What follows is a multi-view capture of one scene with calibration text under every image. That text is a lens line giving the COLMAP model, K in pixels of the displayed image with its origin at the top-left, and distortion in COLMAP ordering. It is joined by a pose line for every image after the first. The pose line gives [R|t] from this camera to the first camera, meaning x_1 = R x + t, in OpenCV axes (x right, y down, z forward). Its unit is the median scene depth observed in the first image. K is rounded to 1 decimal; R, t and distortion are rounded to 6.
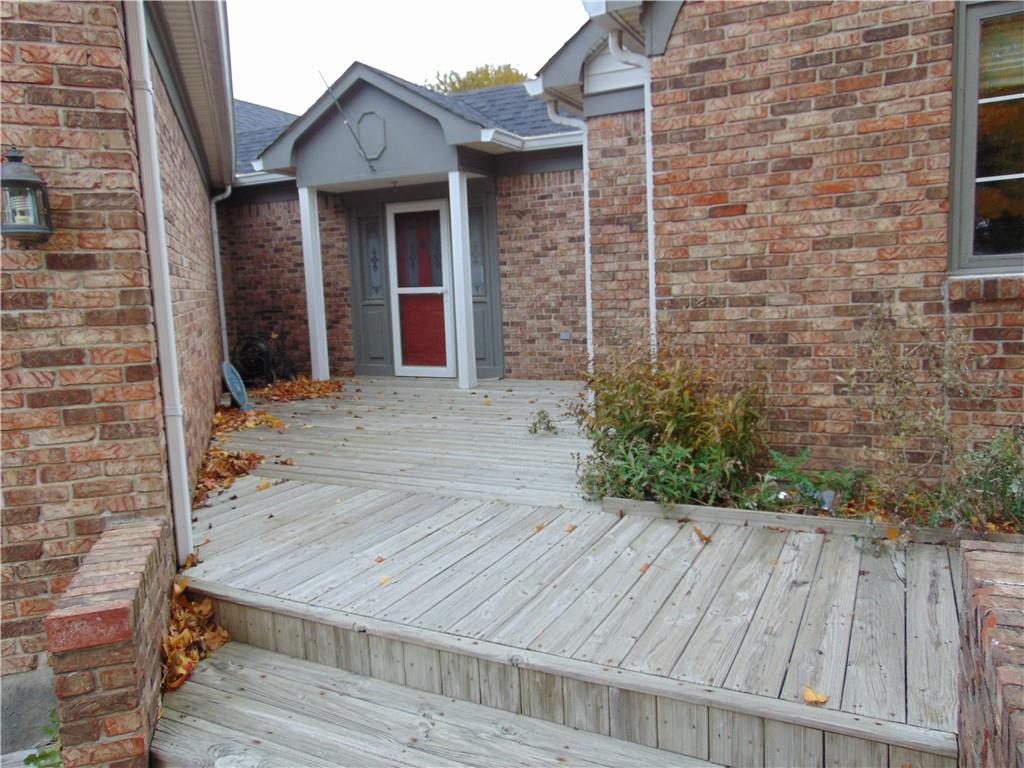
lens RADIAL K [[762.5, 0, 512.0], [0, 762.5, 384.0], [0, 0, 1]] dist [0.003676, 0.003179]
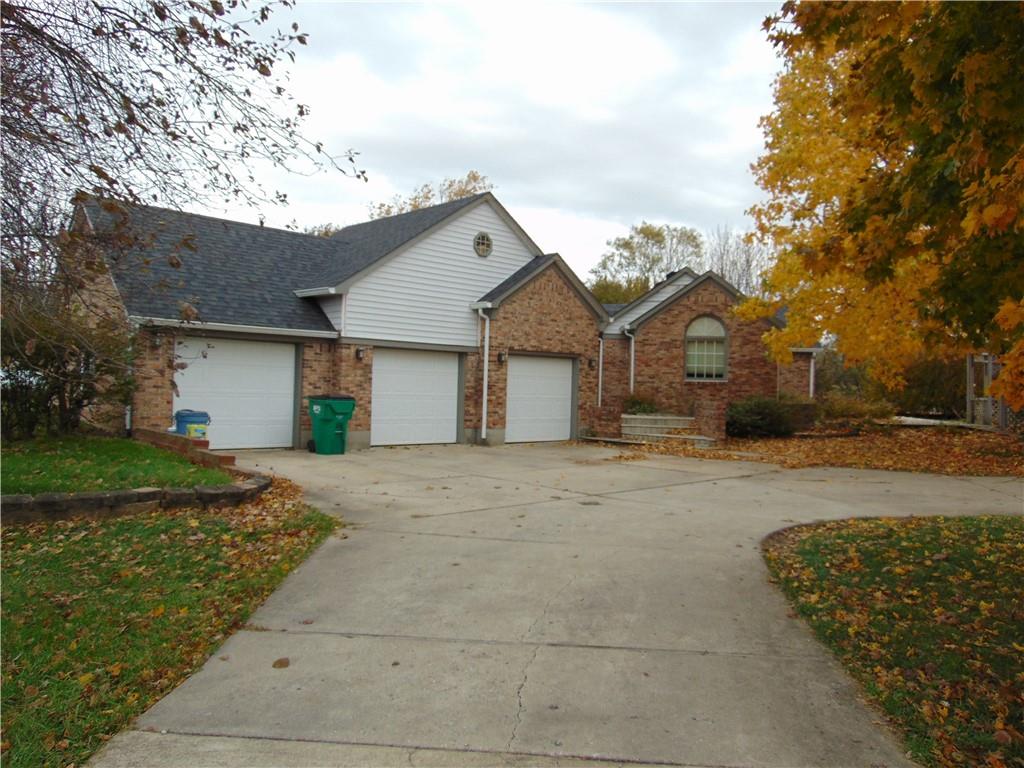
lens RADIAL K [[734.4, 0, 512.0], [0, 734.4, 384.0], [0, 0, 1]] dist [0.077307, 0.005142]
pose [[0.912745, 0.061151, 0.403927, -2.765413], [-0.007084, 0.990954, -0.134014, 0.625421], [-0.408468, 0.119460, 0.904922, -3.409083]]
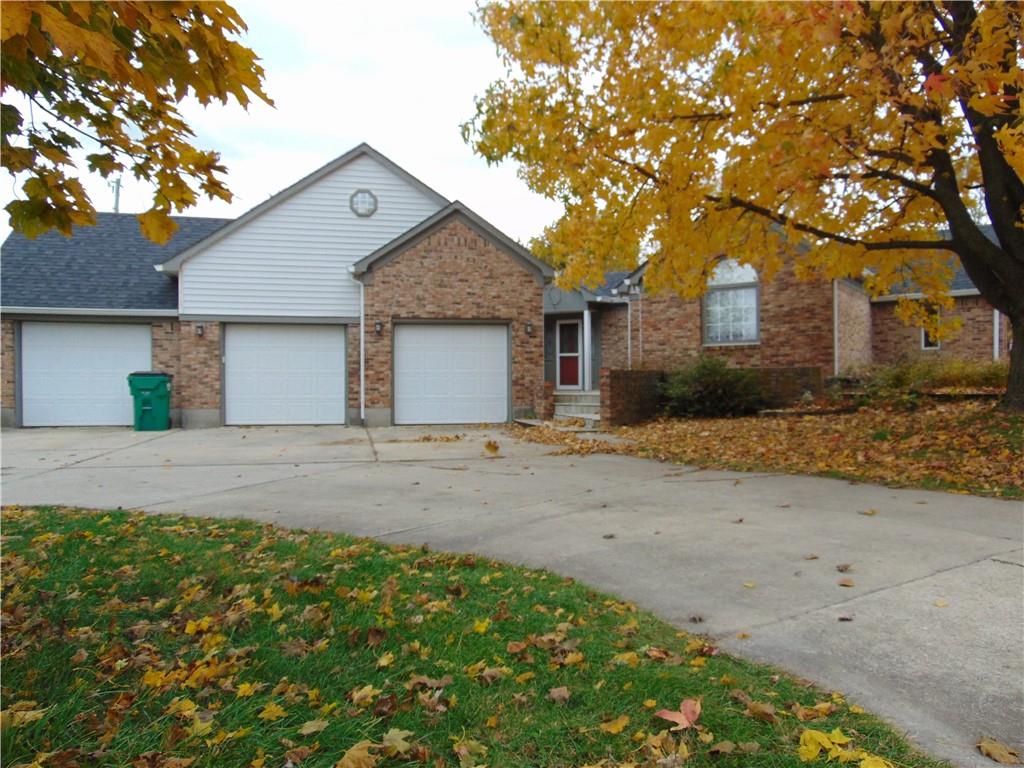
lens RADIAL K [[734.4, 0, 512.0], [0, 734.4, 384.0], [0, 0, 1]] dist [0.077307, 0.005142]
pose [[0.991094, 0.031610, -0.129361, 0.019218], [-0.047032, 0.991904, -0.117959, 0.606170], [0.124585, 0.122993, 0.984556, -3.150451]]
